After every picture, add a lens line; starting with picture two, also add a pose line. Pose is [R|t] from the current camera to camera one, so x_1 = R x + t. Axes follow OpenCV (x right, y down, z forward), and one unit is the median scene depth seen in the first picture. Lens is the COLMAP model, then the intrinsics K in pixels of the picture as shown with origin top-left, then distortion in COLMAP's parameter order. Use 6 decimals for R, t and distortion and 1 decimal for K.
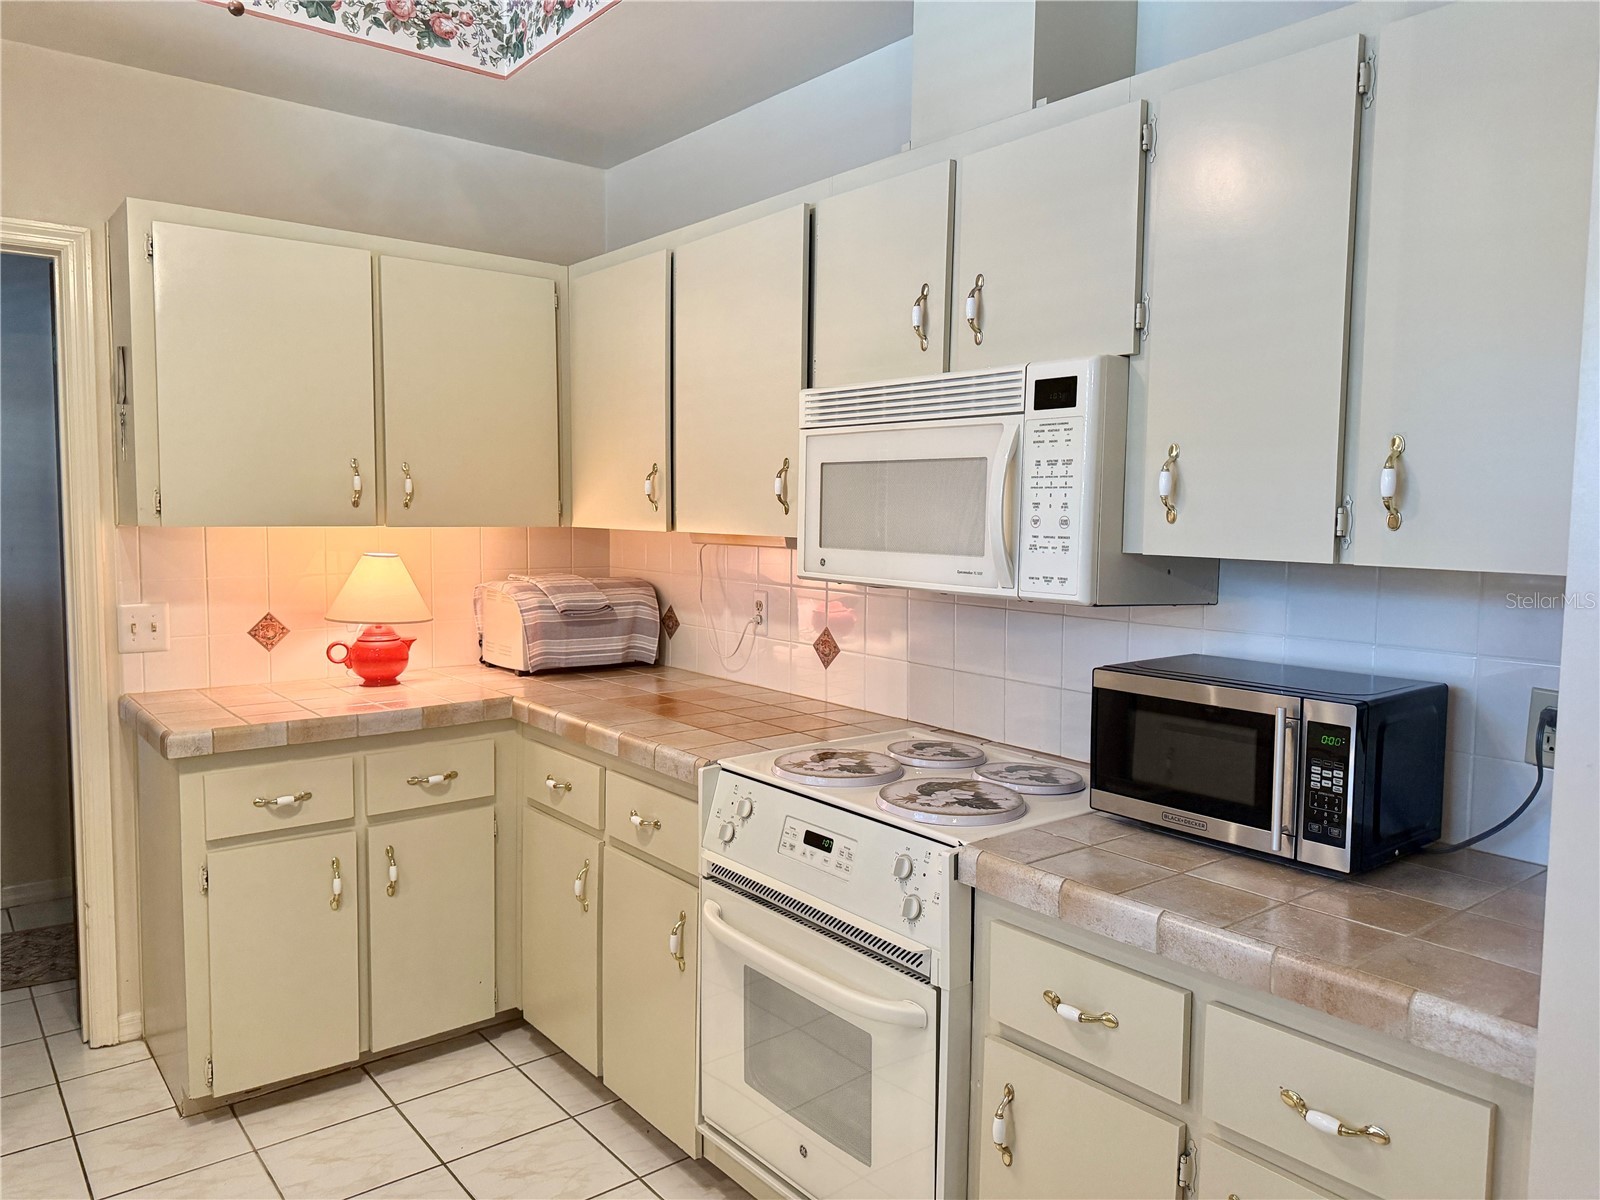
lens RADIAL K [[1122.3, 0, 809.6], [0, 1122.3, 597.1], [0, 0, 1]] dist [0.058828, -0.095290]
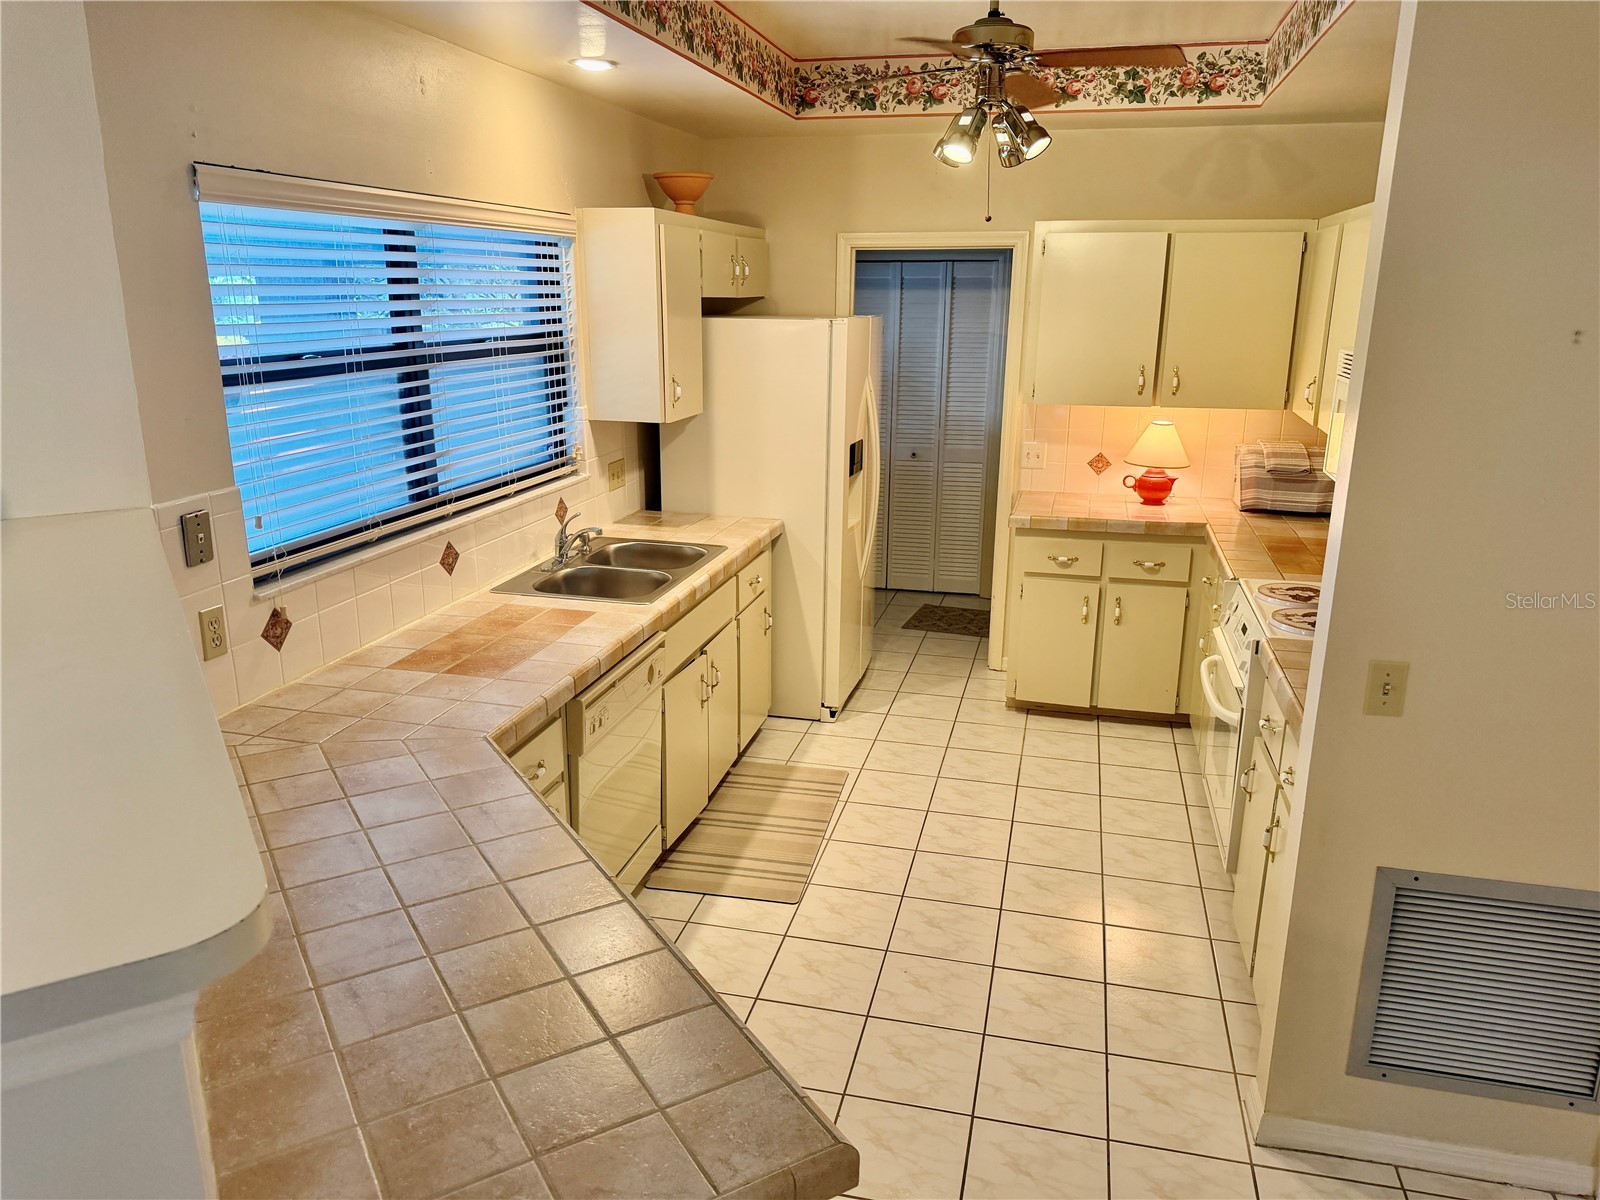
lens RADIAL K [[1122.3, 0, 809.6], [0, 1122.3, 597.1], [0, 0, 1]] dist [0.058828, -0.095290]
pose [[0.602584, 0.202526, -0.771930, 0.682370], [-0.061916, 0.976212, 0.207789, -0.111165], [0.795650, -0.077416, 0.600790, -0.423308]]
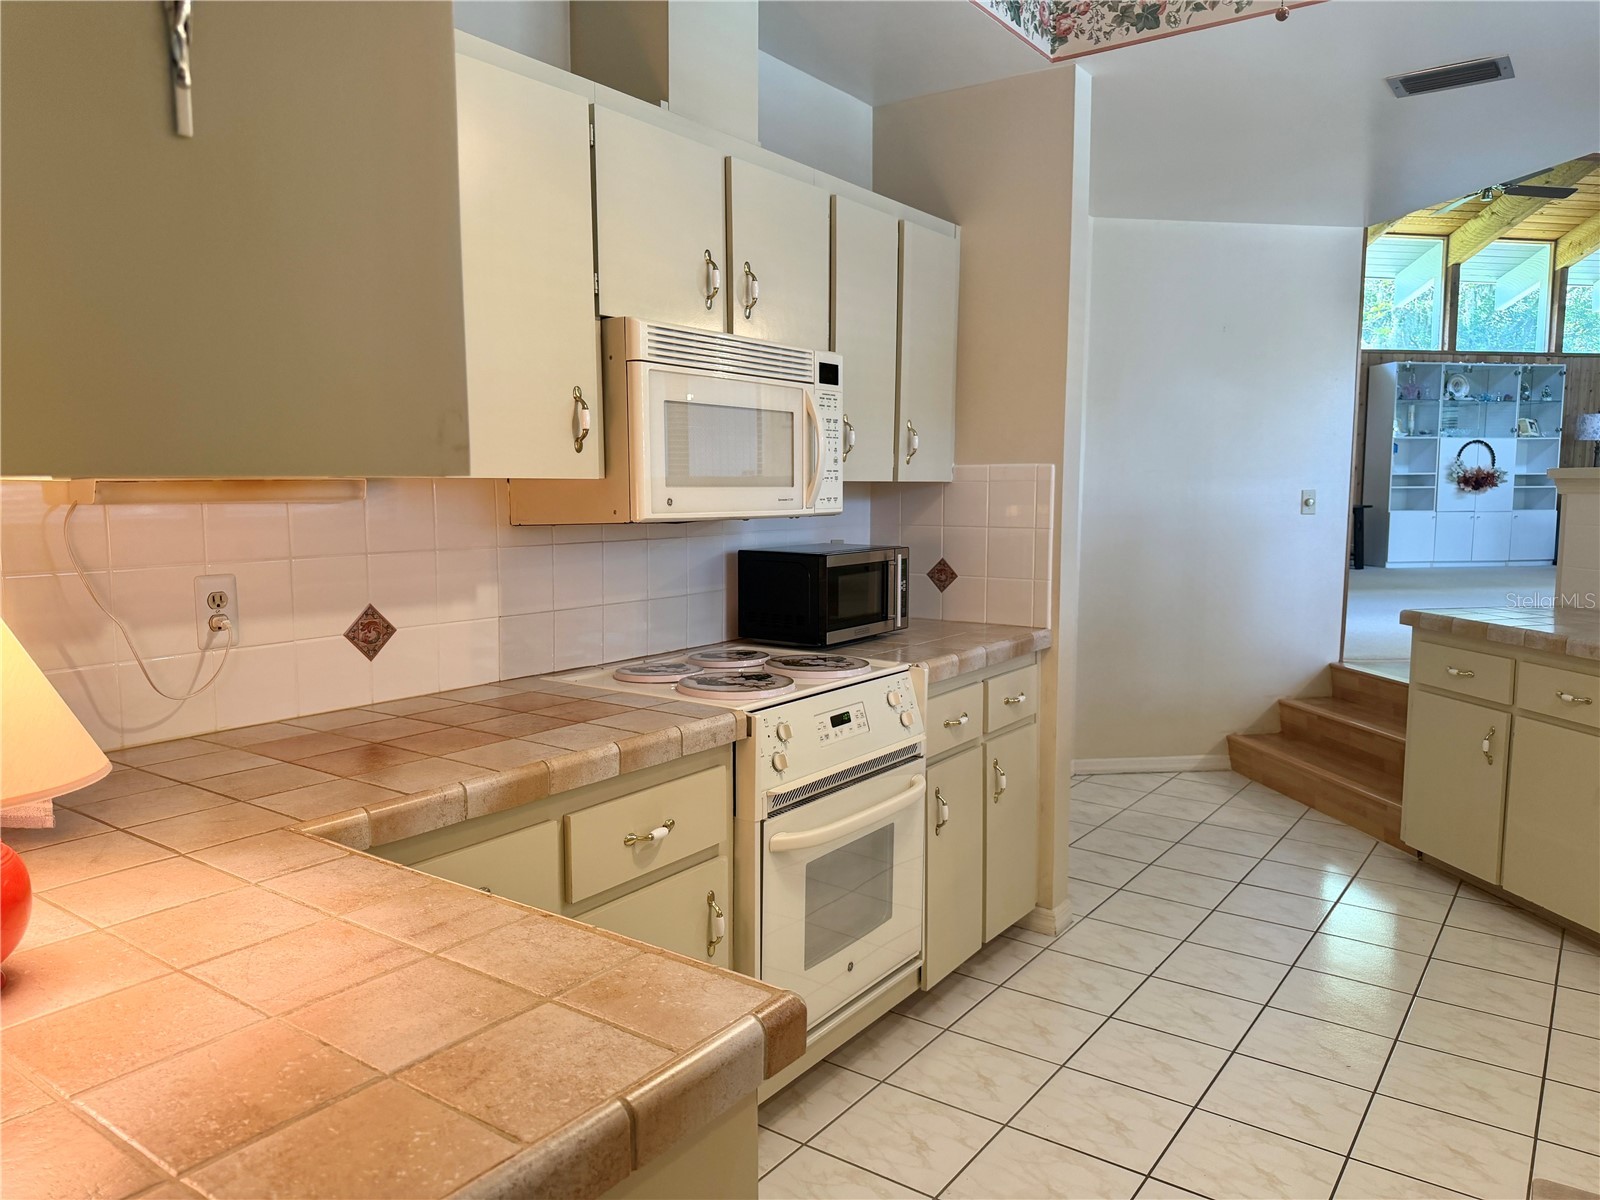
lens RADIAL K [[1123.7, 0, 802.5], [0, 1123.7, 617.3], [0, 0, 1]] dist [0.080118, -0.099974]
pose [[-0.274490, -0.126222, 0.953270, -0.792565], [0.073540, 0.985689, 0.151690, -0.058667], [-0.958774, 0.111740, -0.261279, 0.933007]]
